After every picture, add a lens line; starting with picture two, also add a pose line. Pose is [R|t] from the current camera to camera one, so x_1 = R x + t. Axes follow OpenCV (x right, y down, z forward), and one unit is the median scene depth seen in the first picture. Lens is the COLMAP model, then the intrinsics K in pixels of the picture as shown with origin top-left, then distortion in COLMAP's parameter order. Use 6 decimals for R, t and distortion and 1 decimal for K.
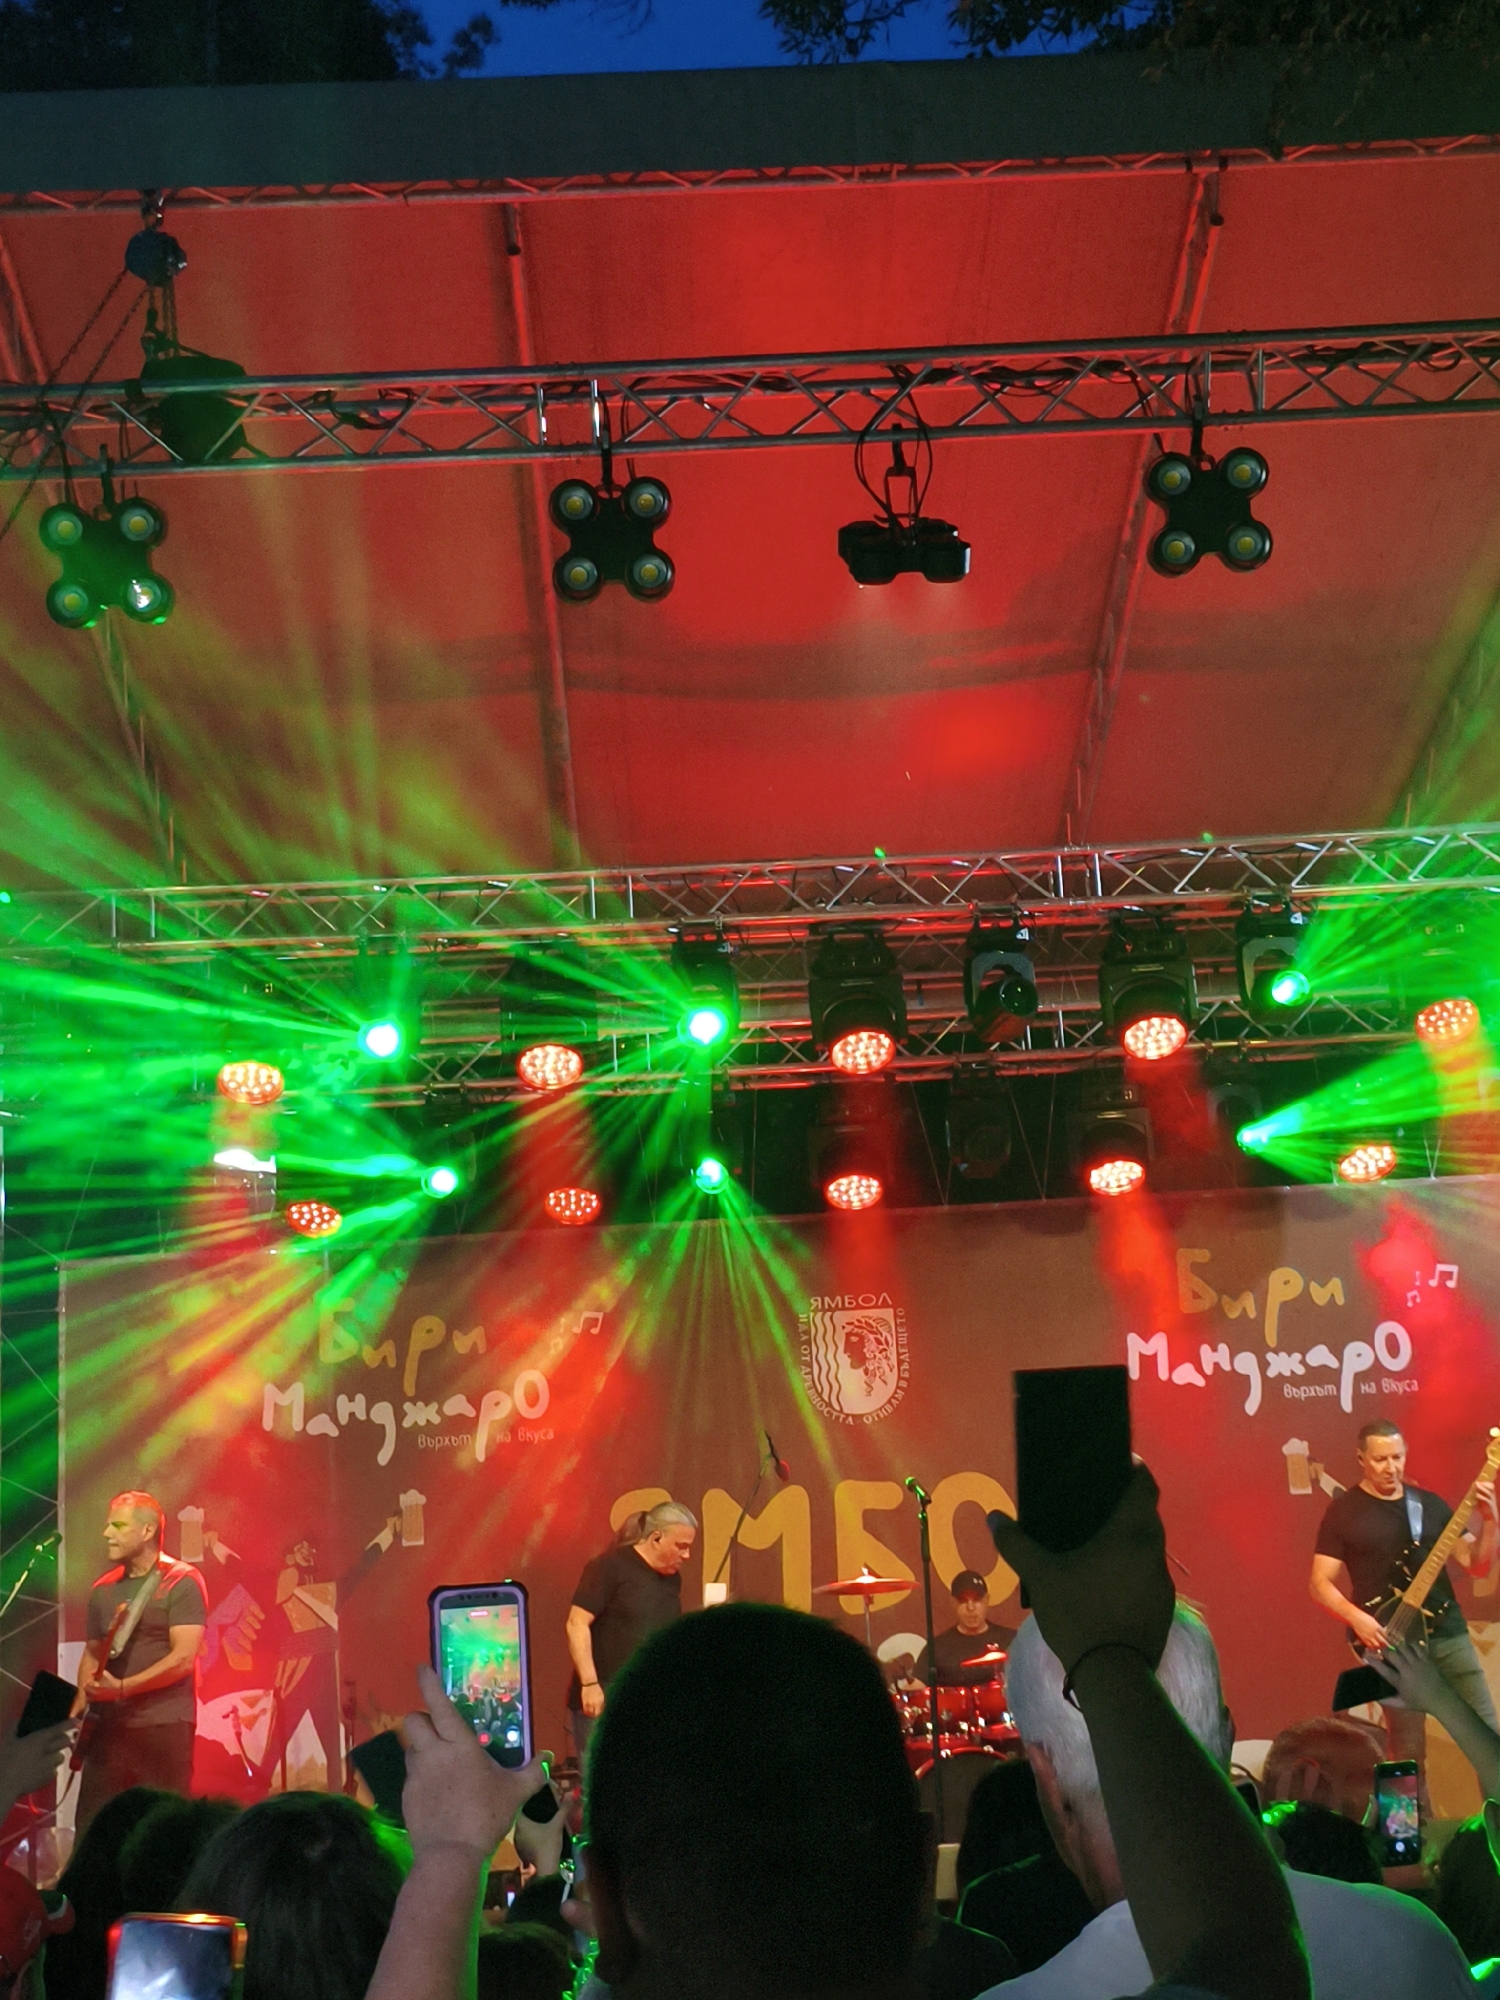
lens RADIAL K [[2984.6, 0, 776.4], [0, 2984.6, 964.1], [0, 0, 1]] dist [0.091455, 0.000000]
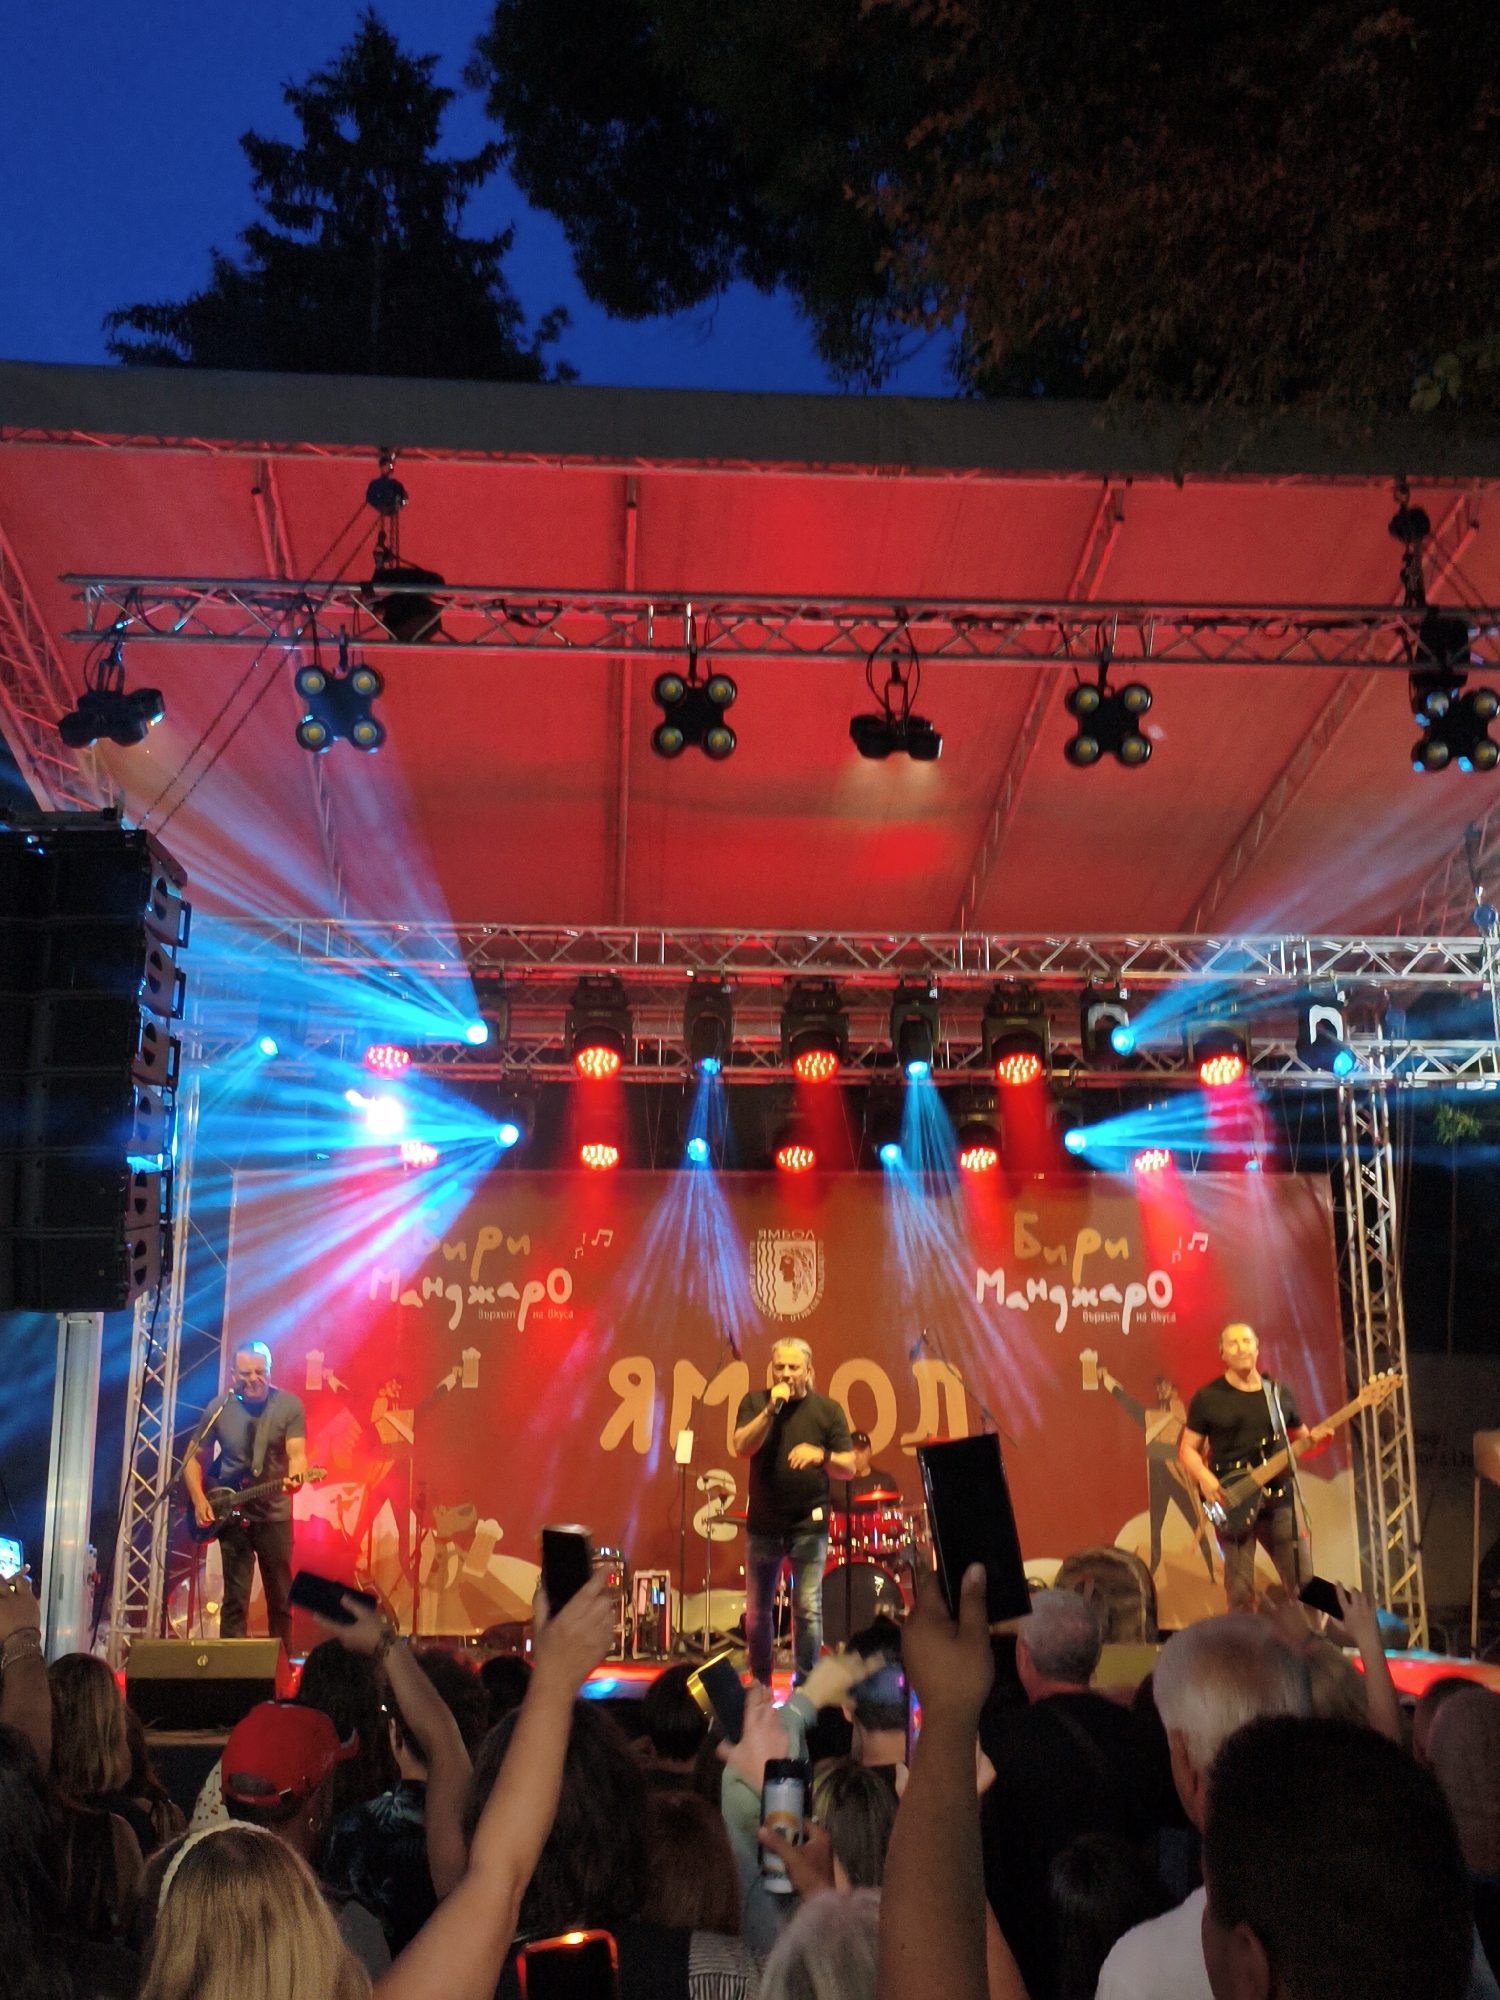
lens RADIAL K [[2080.5, 0, 751.3], [0, 2080.5, 943.1], [0, 0, 1]] dist [0.080115, 0.000000]
pose [[0.997329, 0.067406, 0.028145, -0.033650], [-0.067156, 0.997695, -0.009719, -0.017564], [-0.028735, 0.007803, 0.999557, 0.002809]]
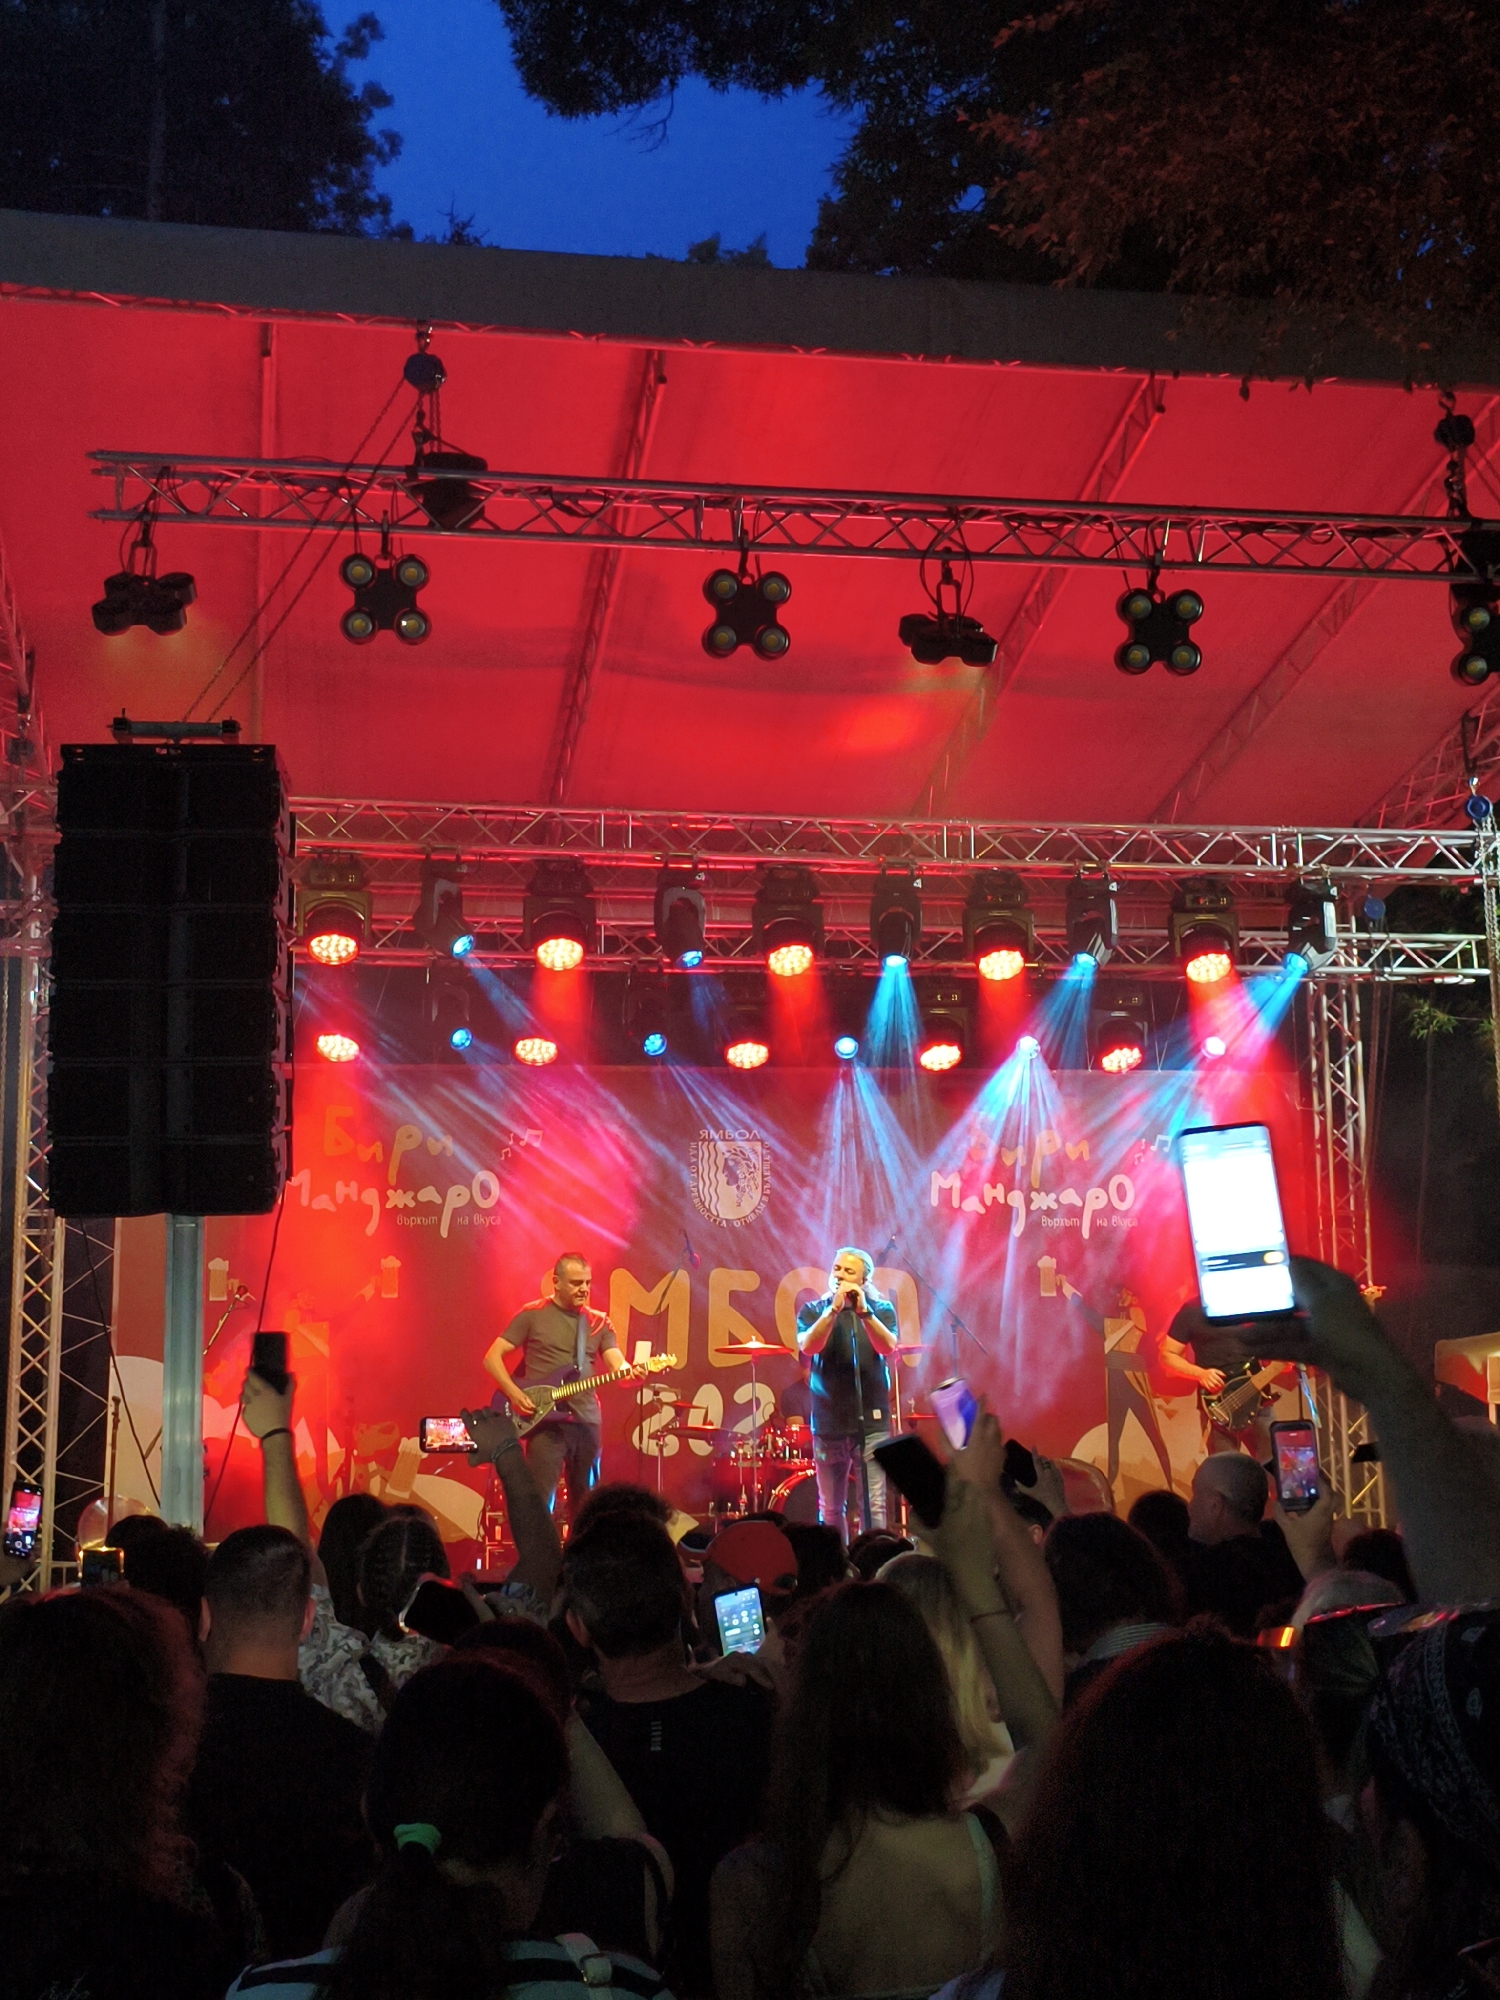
lens RADIAL K [[2553.7, 0, 754.2], [0, 2553.7, 962.8], [0, 0, 1]] dist [0.092410, 0.000000]
pose [[0.988448, 0.073877, 0.132336, -0.137520], [-0.082141, 0.994925, 0.058110, -0.034318], [-0.127372, -0.068309, 0.989500, -0.136426]]
